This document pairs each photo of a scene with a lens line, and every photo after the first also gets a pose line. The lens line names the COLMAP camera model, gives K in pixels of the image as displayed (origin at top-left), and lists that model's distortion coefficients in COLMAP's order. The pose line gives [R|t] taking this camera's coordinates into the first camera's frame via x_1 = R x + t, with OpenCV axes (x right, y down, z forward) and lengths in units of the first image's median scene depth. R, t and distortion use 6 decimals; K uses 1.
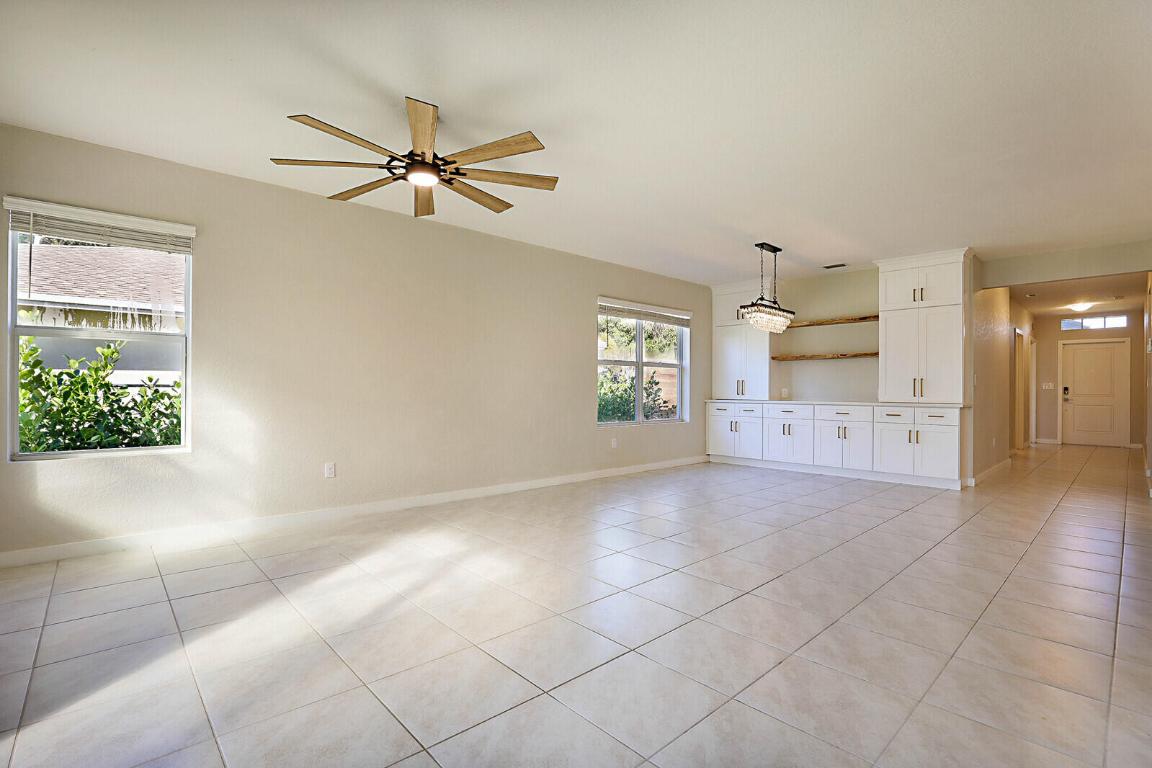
lens RADIAL K [[534.0, 0, 573.3], [0, 534.0, 385.0], [0, 0, 1]] dist [-0.033232, 0.000888]
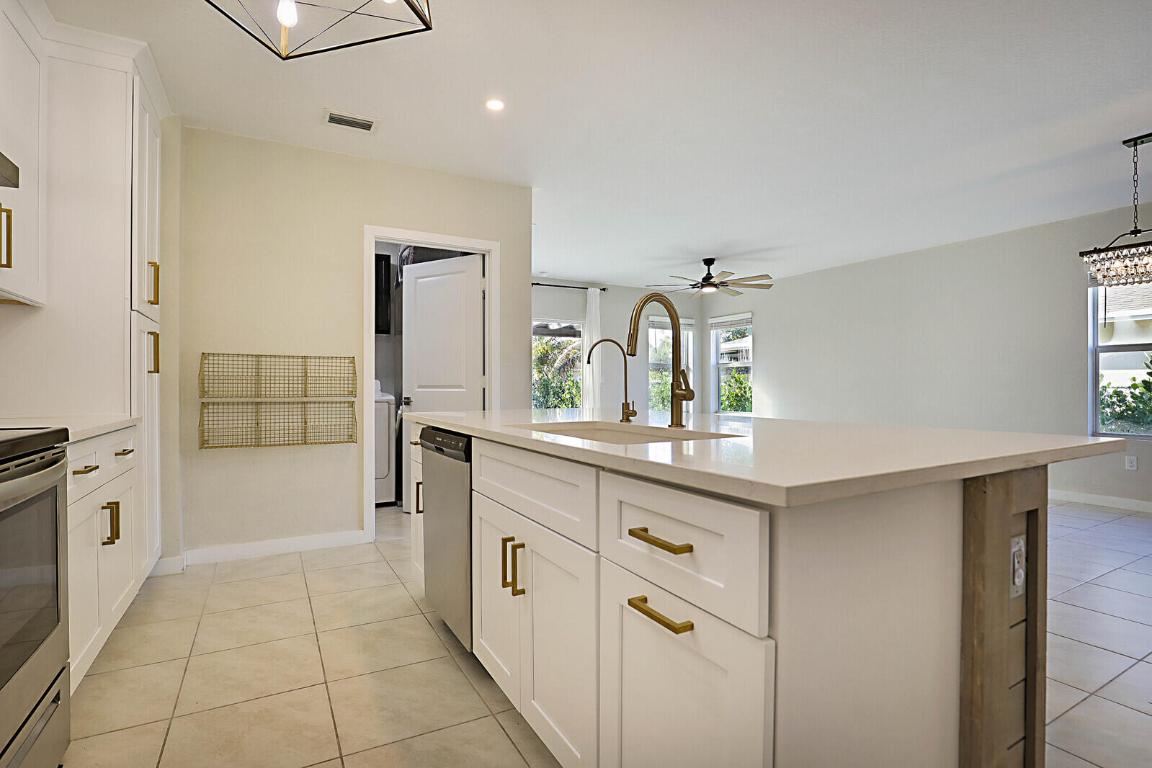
lens RADIAL K [[556.6, 0, 575.2], [0, 556.6, 380.3], [0, 0, 1]] dist [-0.026814, 0.003598]
pose [[-0.230803, -0.015423, -0.972878, 0.877718], [0.006393, 0.999829, -0.017367, 0.007492], [0.972980, -0.010228, -0.230665, 0.425227]]
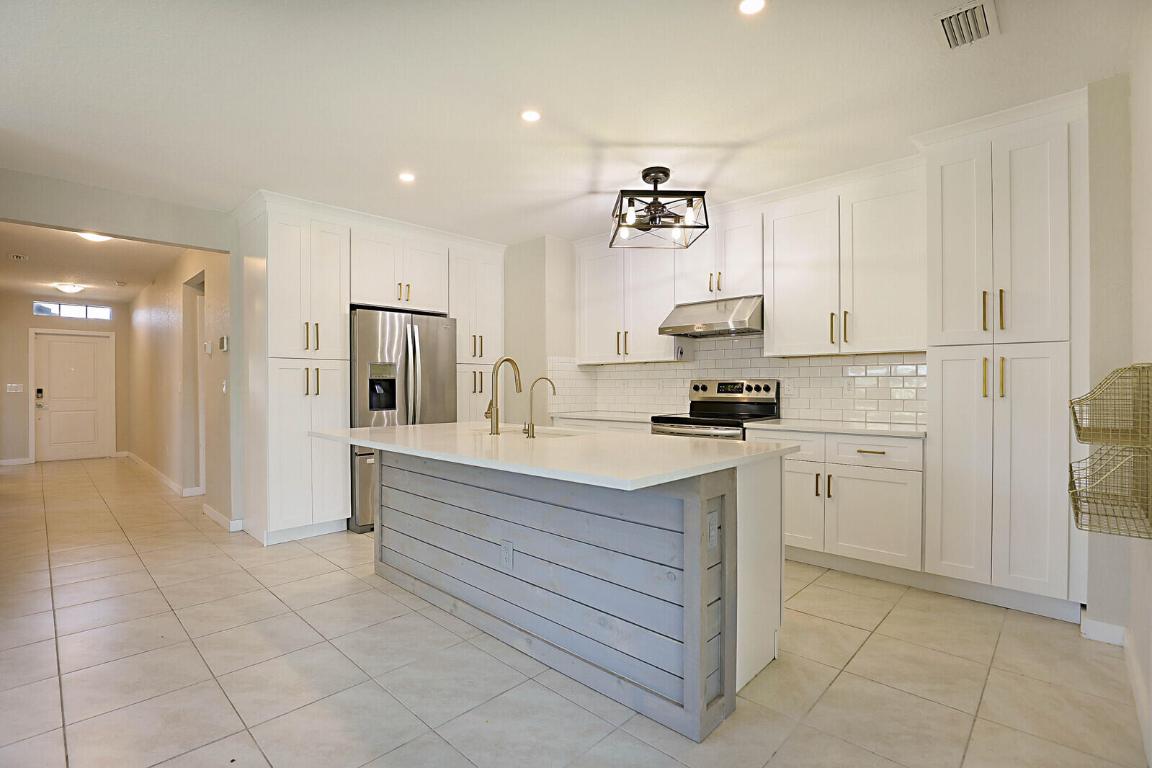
lens RADIAL K [[534.0, 0, 570.4], [0, 534.0, 389.2], [0, 0, 1]] dist [-0.033232, 0.000888]
pose [[-0.063087, -0.013390, 0.997918, 0.193077], [-0.006254, 0.999896, 0.013021, -0.015757], [-0.997988, -0.005419, -0.063164, 0.380642]]
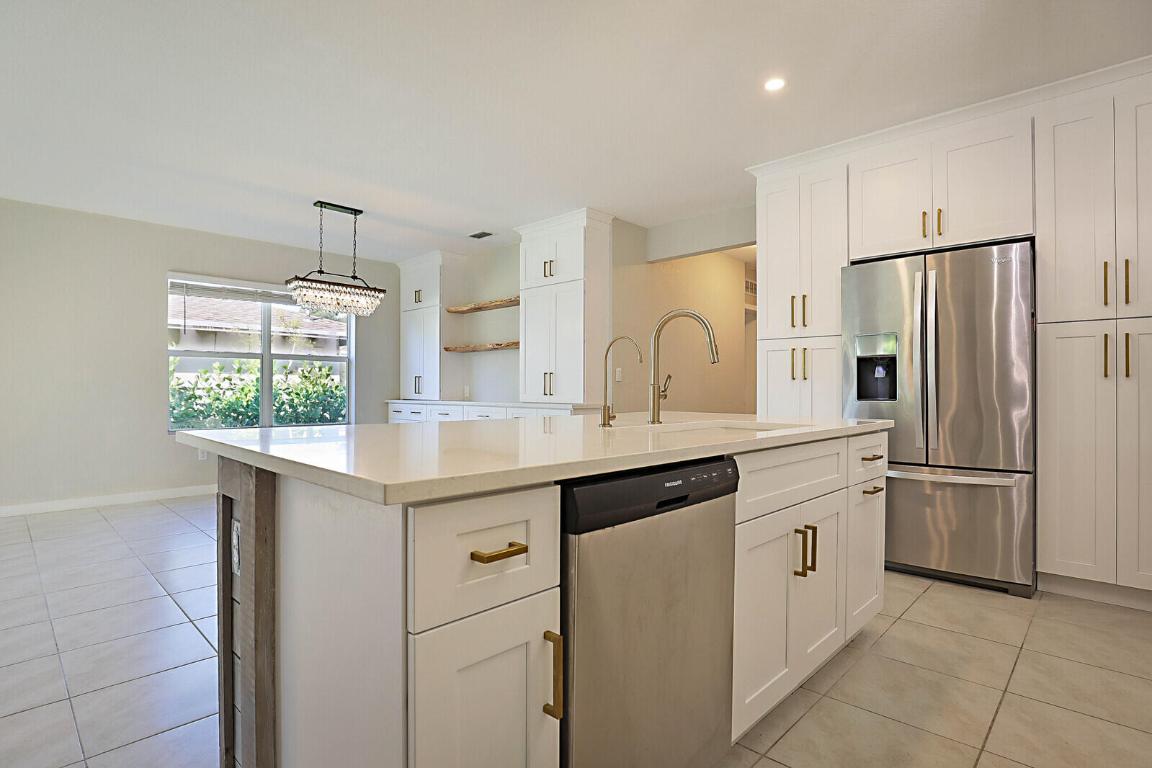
lens RADIAL K [[570.2, 0, 567.2], [0, 570.2, 385.9], [0, 0, 1]] dist [-0.003911, 0.000466]
pose [[0.998866, -0.002482, 0.047538, 0.548665], [0.002135, 0.999971, 0.007343, 0.000429], [-0.047555, -0.007233, 0.998842, 0.109754]]
